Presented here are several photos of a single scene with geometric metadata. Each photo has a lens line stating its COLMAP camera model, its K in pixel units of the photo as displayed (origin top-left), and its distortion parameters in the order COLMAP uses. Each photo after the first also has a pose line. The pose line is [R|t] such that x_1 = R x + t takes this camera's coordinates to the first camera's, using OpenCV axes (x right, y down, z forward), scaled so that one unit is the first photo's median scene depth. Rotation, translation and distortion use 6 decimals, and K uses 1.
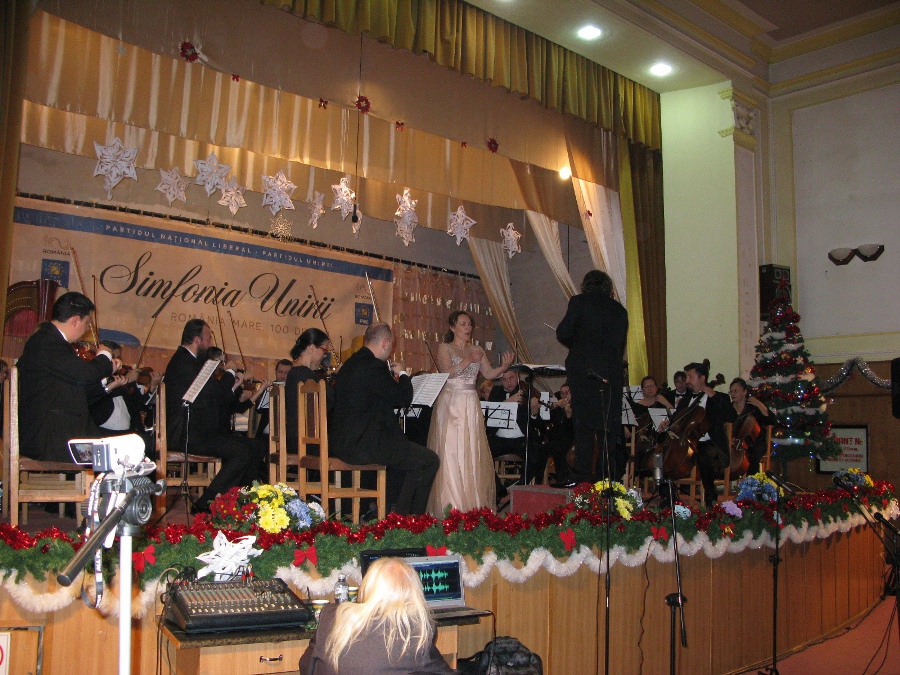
lens RADIAL K [[902.1, 0, 455.0], [0, 902.1, 331.8], [0, 0, 1]] dist [-0.131961, 0.000000]
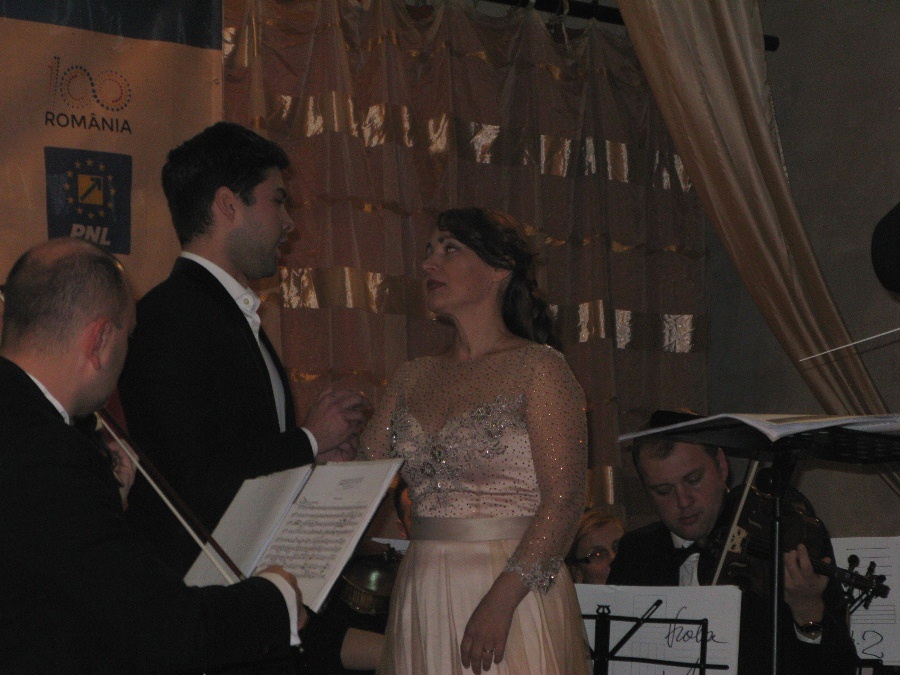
lens RADIAL K [[4296.4, 0, 490.8], [0, 4296.4, 338.2], [0, 0, 1]] dist [0.568533, 0.000000]
pose [[0.999414, -0.023994, -0.024407, 0.022599], [0.024384, 0.999577, 0.015838, -0.000609], [0.024017, -0.016424, 0.999577, -0.039185]]
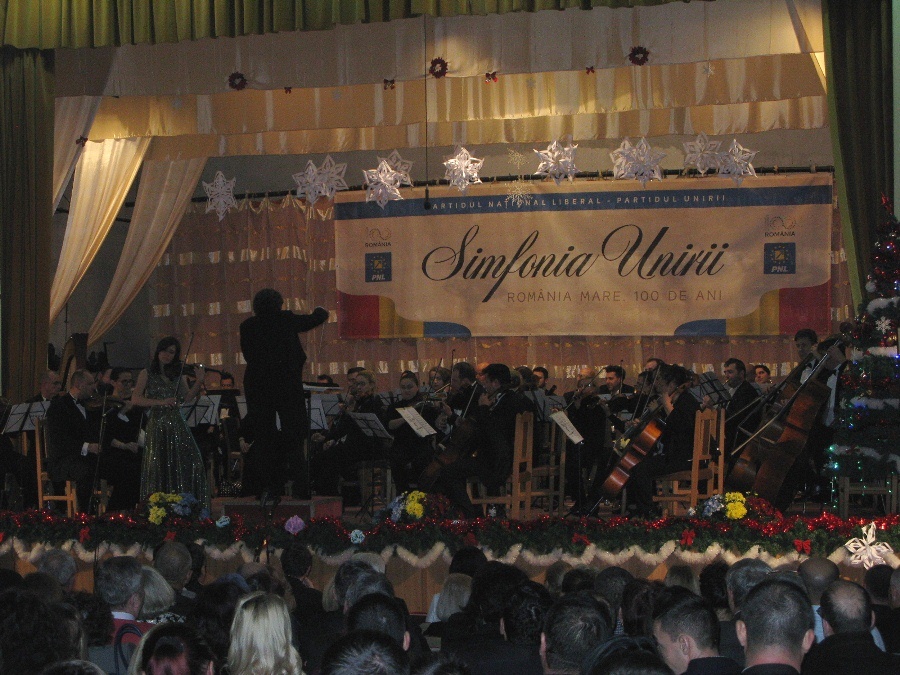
lens RADIAL K [[1956.5, 0, 436.2], [0, 1956.5, 352.3], [0, 0, 1]] dist [0.118641, 0.000000]
pose [[0.503346, -0.037663, -0.863264, 1.225678], [0.120862, 0.992297, 0.027179, -0.023709], [0.855590, -0.118016, 0.504021, -0.005063]]
